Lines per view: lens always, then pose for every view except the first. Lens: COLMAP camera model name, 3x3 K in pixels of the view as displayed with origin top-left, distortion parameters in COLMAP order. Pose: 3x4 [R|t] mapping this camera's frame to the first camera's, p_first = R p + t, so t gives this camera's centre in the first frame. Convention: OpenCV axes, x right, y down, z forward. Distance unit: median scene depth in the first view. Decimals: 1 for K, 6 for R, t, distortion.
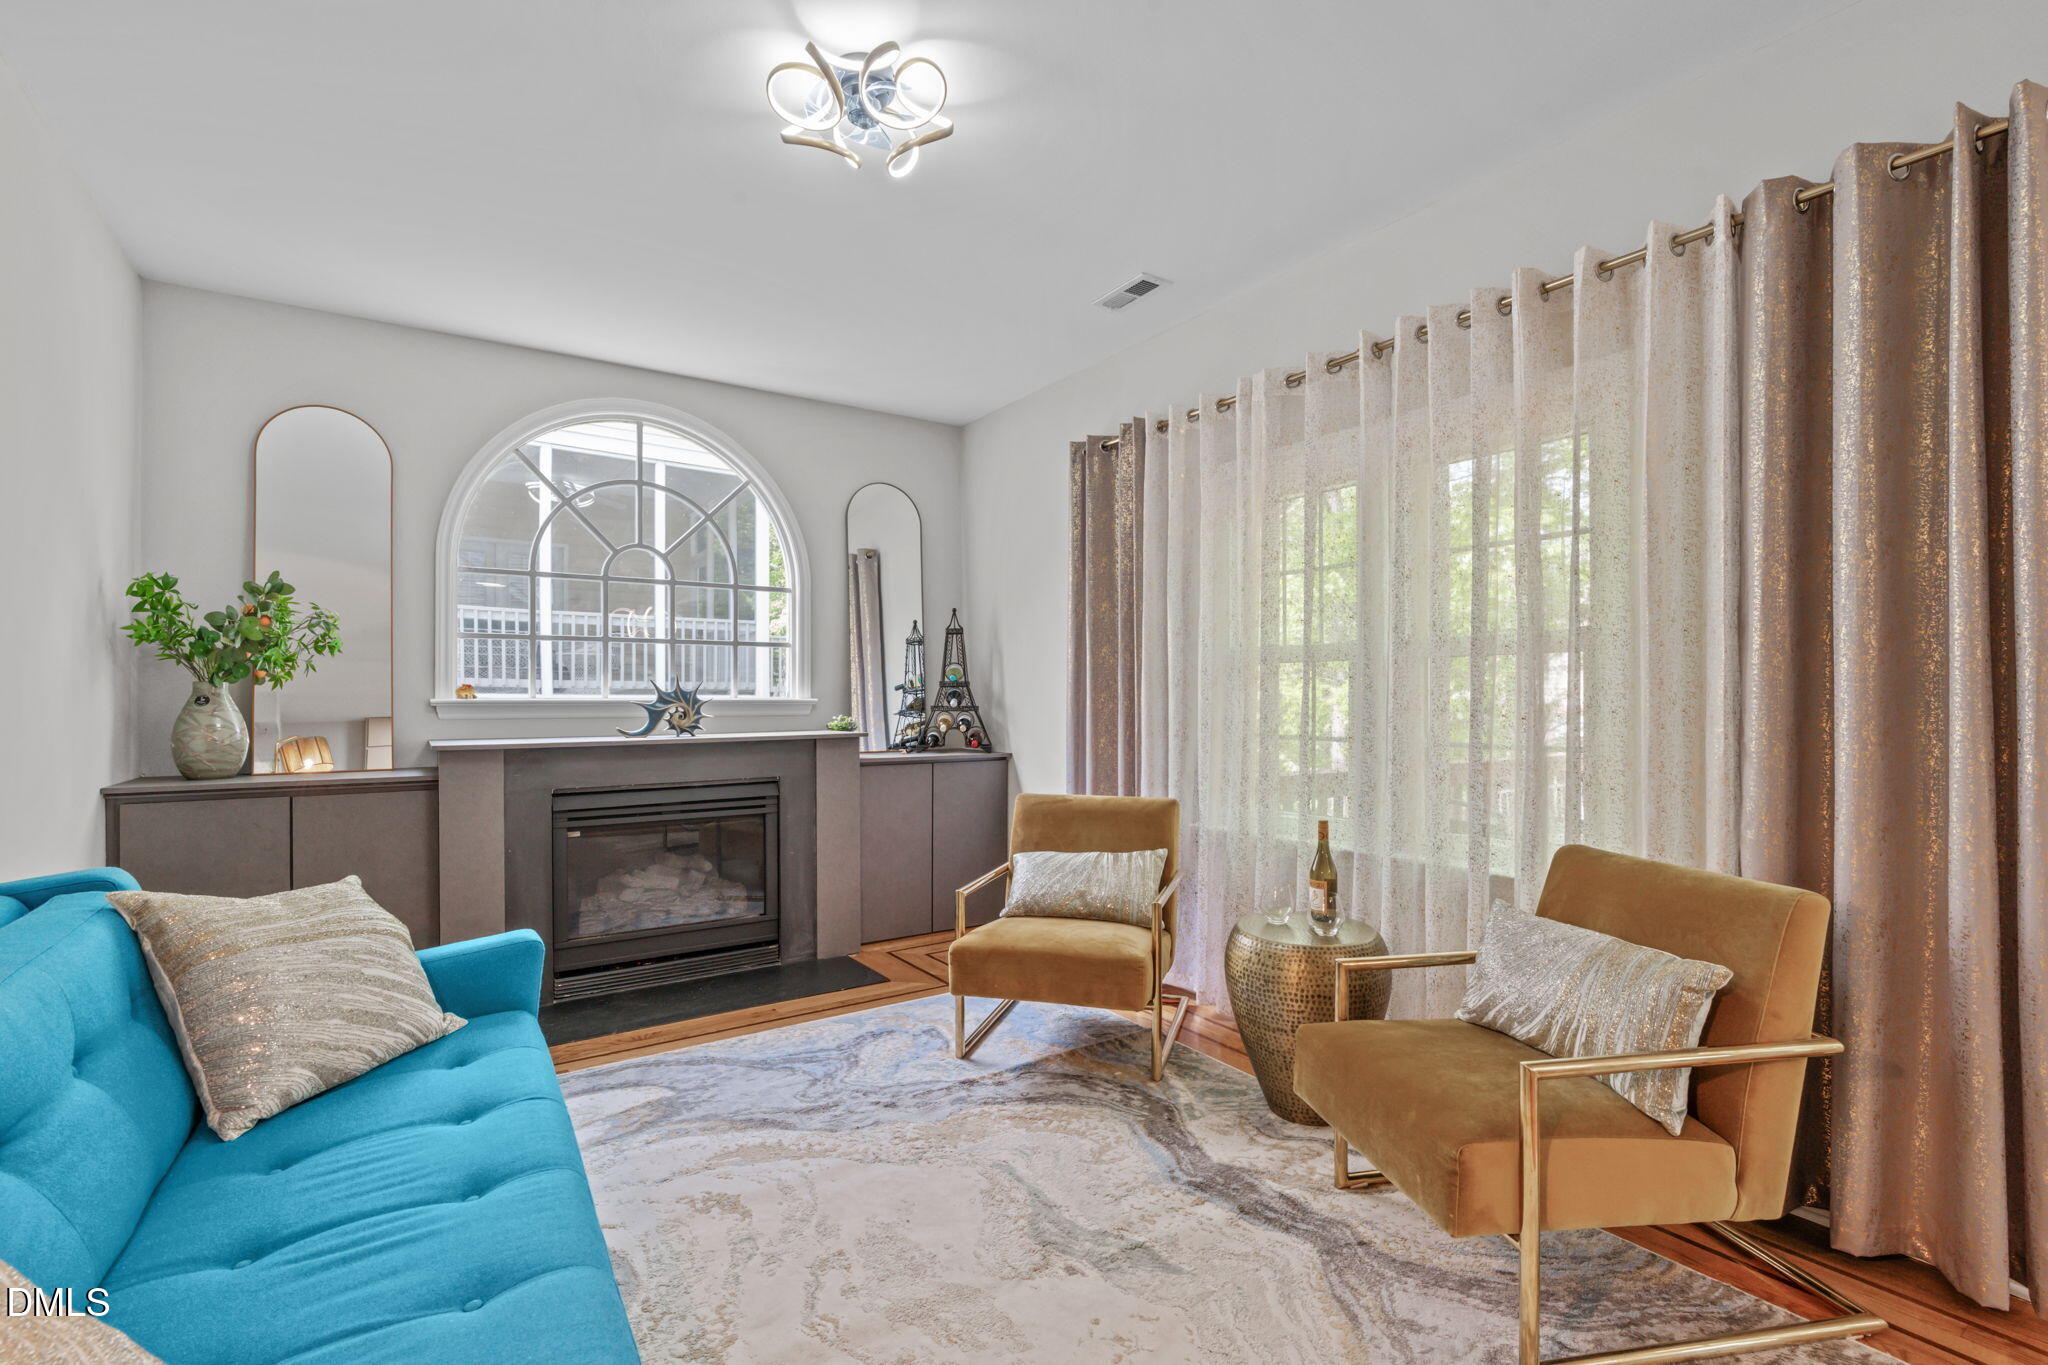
lens RADIAL K [[886.4, 0, 1023.5], [0, 886.4, 696.3], [0, 0, 1]] dist [-0.006206, 0.001651]
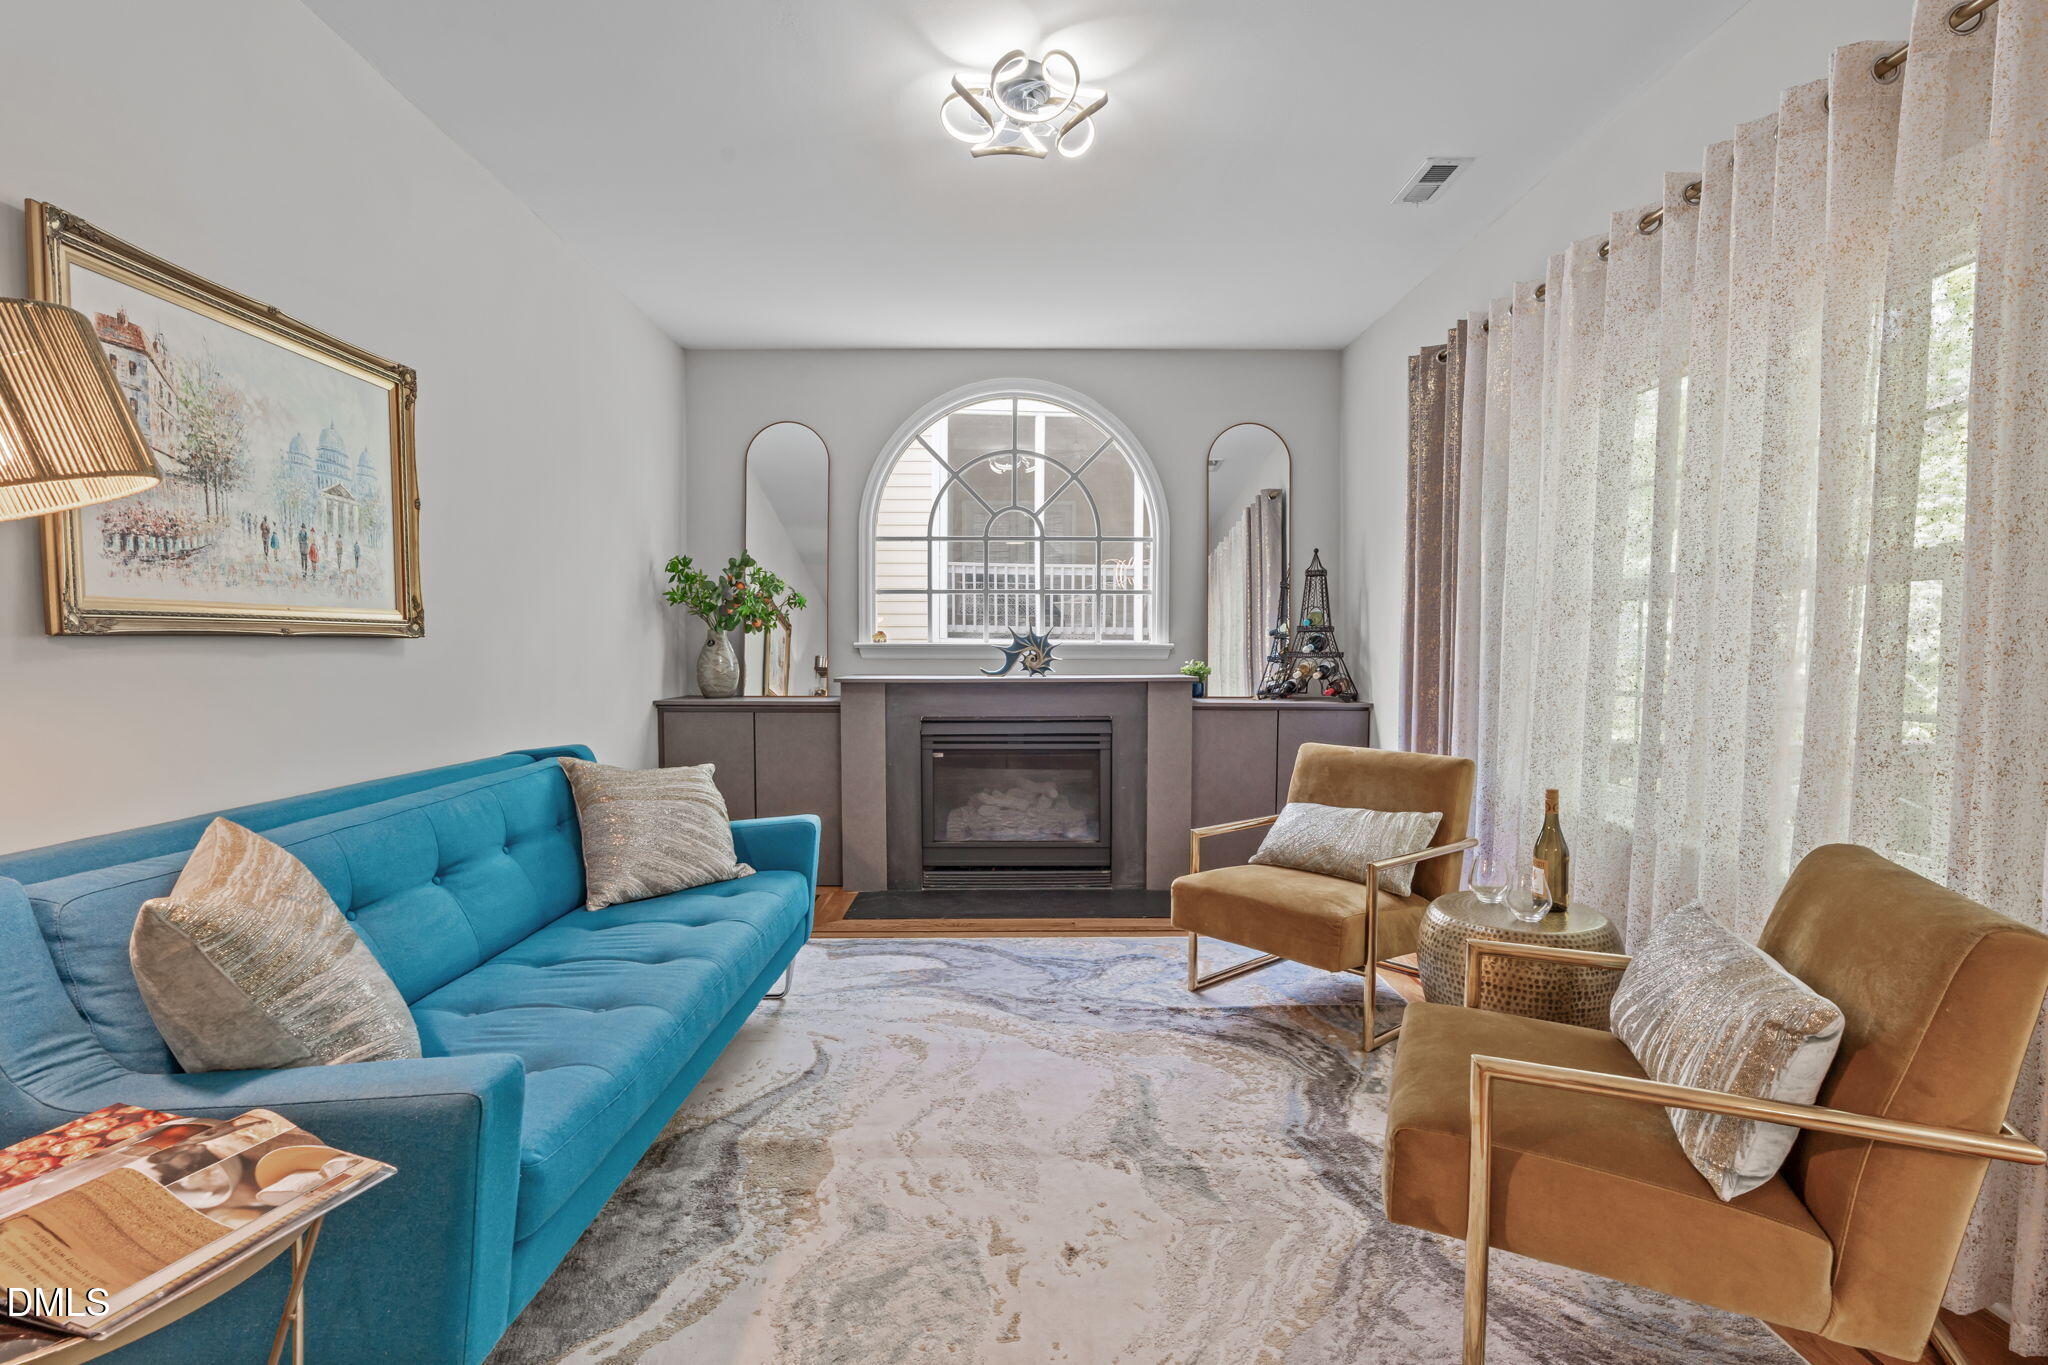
lens RADIAL K [[921.9, 0, 1028.5], [0, 921.9, 685.2], [0, 0, 1]] dist [-0.009967, 0.001633]
pose [[0.850435, 0.027558, -0.525358, 0.300041], [-0.003082, 0.998871, 0.047407, 0.001107], [0.526071, -0.038698, 0.849560, -0.001233]]
